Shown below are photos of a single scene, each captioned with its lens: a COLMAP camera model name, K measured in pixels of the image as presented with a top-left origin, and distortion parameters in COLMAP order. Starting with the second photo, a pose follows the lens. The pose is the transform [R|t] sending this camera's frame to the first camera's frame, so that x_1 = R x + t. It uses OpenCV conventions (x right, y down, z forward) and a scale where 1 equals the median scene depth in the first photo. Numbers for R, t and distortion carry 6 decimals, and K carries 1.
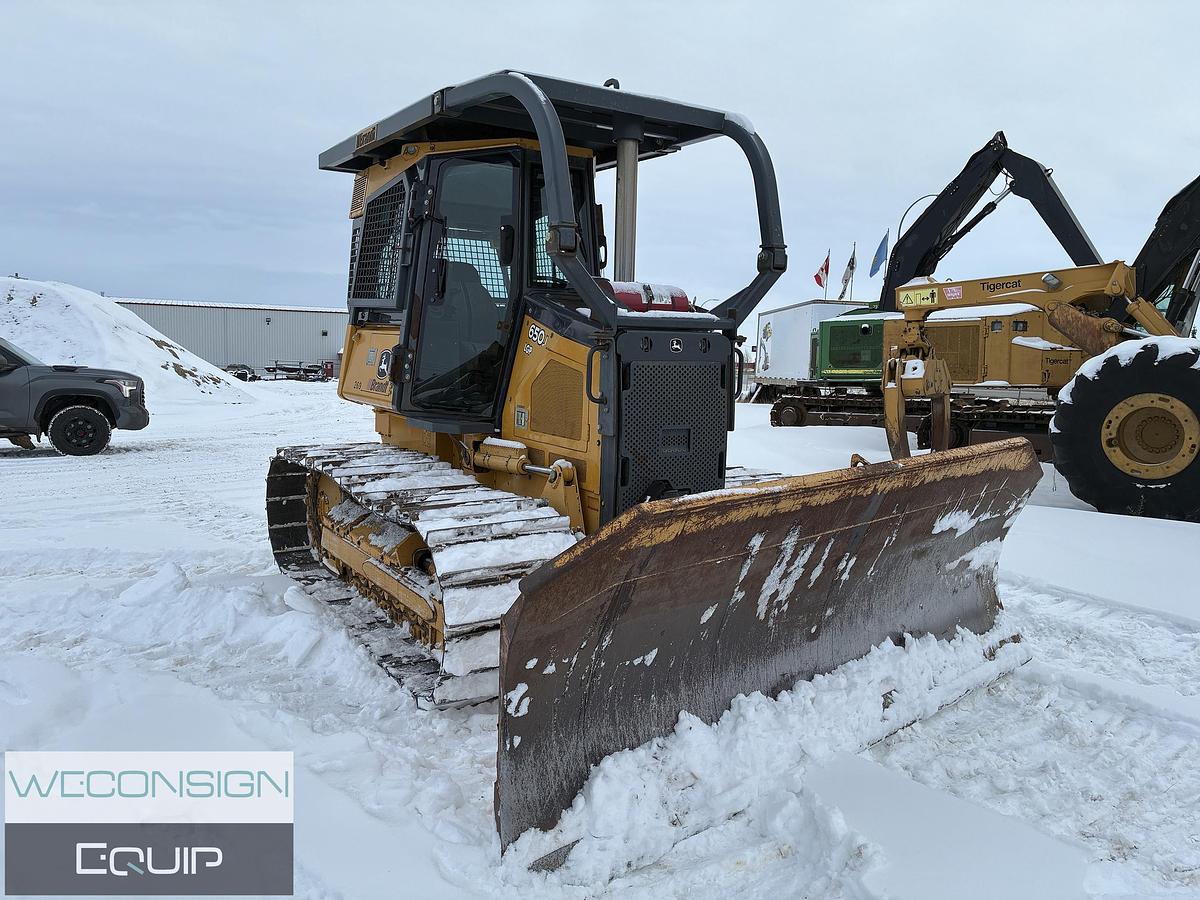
lens RADIAL K [[900.8, 0, 602.2], [0, 900.8, 454.5], [0, 0, 1]] dist [0.054593, -0.067923]
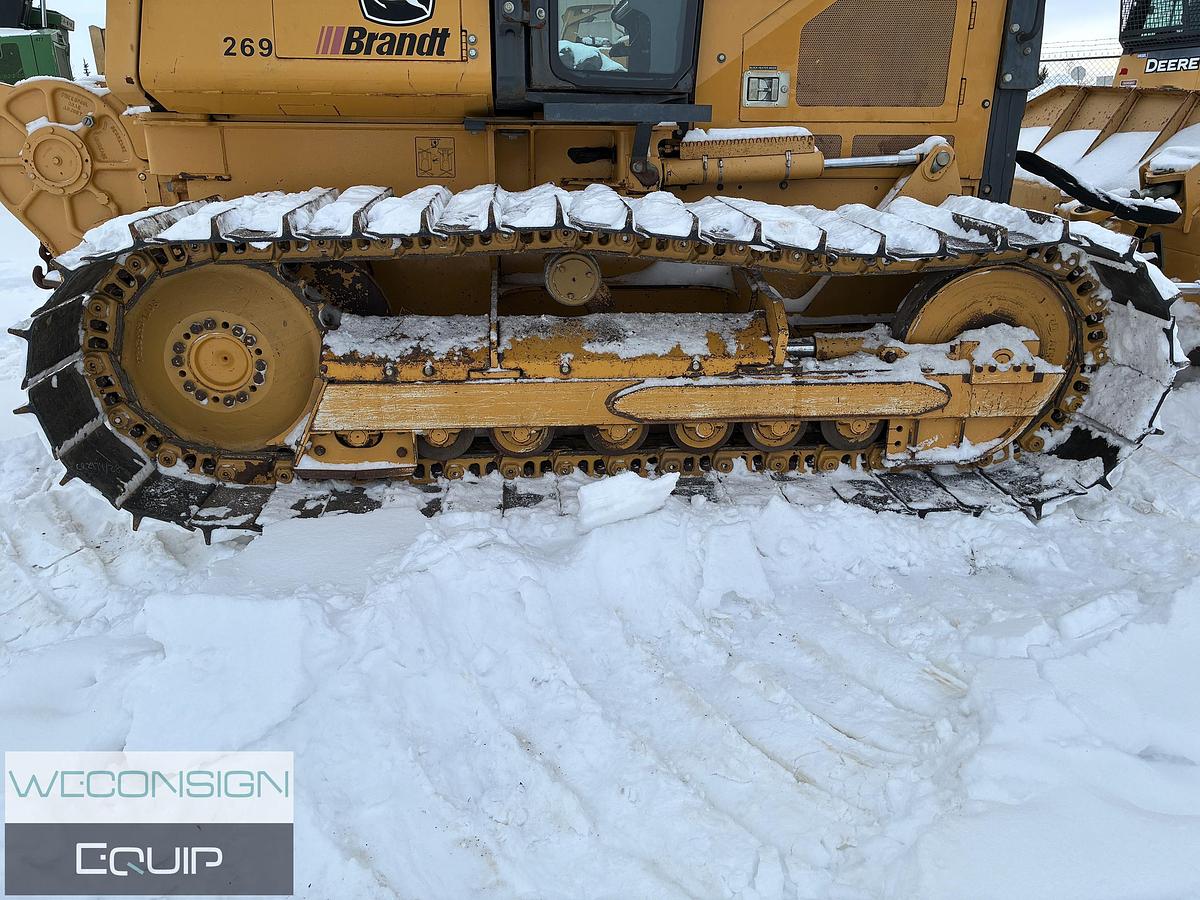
lens RADIAL K [[900.8, 0, 586.1], [0, 900.8, 424.8], [0, 0, 1]] dist [0.054593, -0.067923]
pose [[0.475207, -0.314575, 0.821718, -0.716022], [0.122576, 0.948466, 0.292211, -0.018308], [-0.871294, -0.038137, 0.489277, 0.779276]]
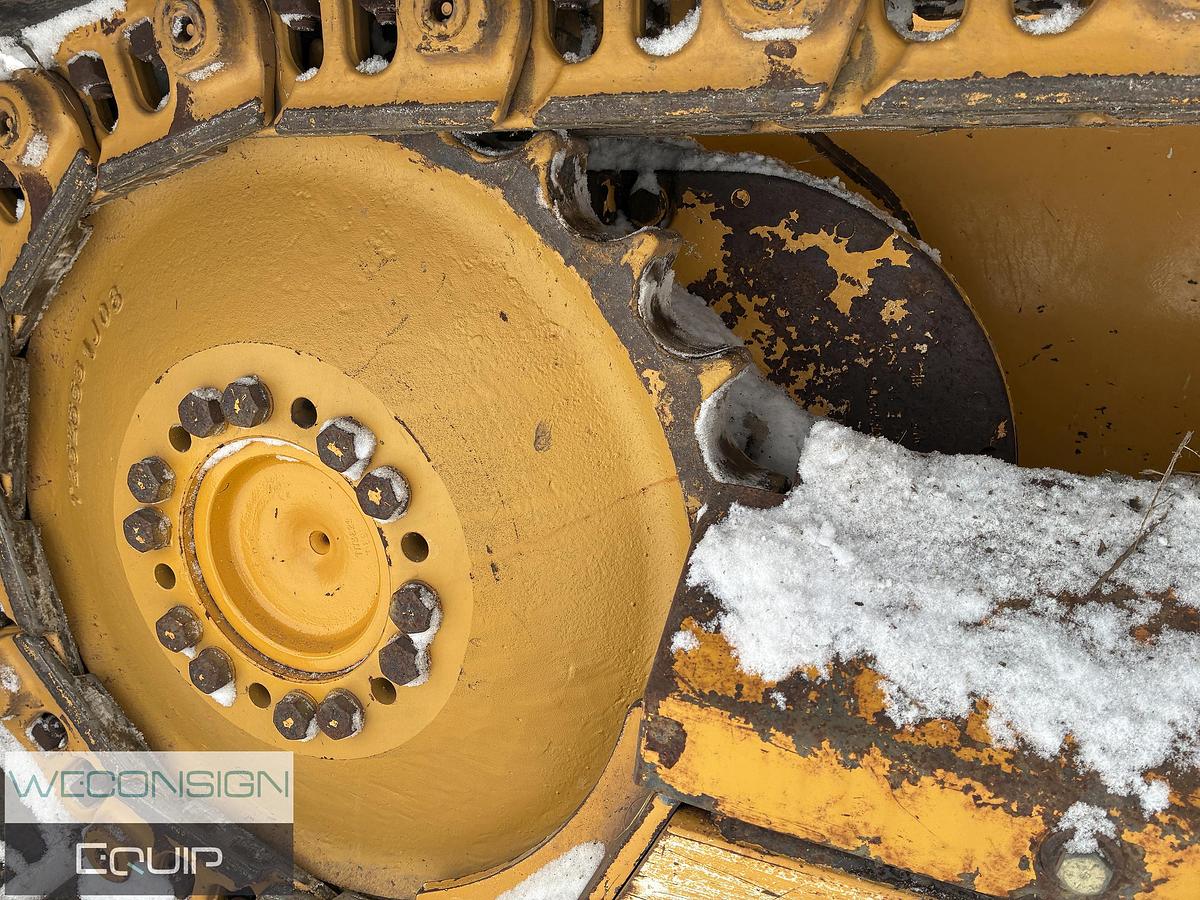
lens RADIAL K [[900.8, 0, 587.8], [0, 900.8, 447.0], [0, 0, 1]] dist [0.054593, -0.067923]
pose [[0.823877, -0.159448, 0.543877, -0.406018], [0.070166, 0.980924, 0.181287, 0.039218], [-0.562408, -0.111196, 0.819349, 1.095002]]
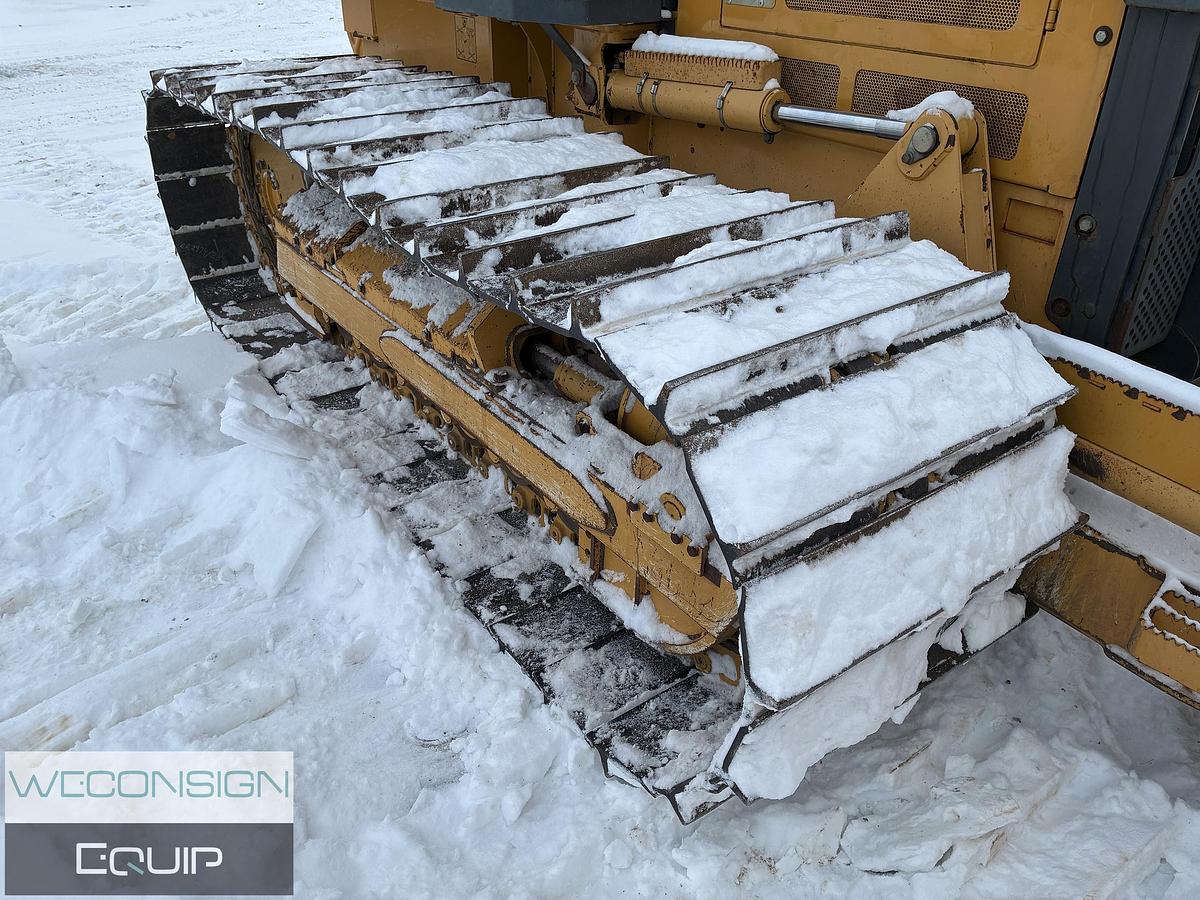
lens RADIAL K [[900.8, 0, 604.8], [0, 900.8, 435.5], [0, 0, 1]] dist [0.054593, -0.067923]
pose [[0.998434, -0.041744, 0.037240, -0.172042], [0.024512, 0.924857, 0.379525, -0.007266], [-0.050285, -0.378018, 0.924432, 0.556197]]
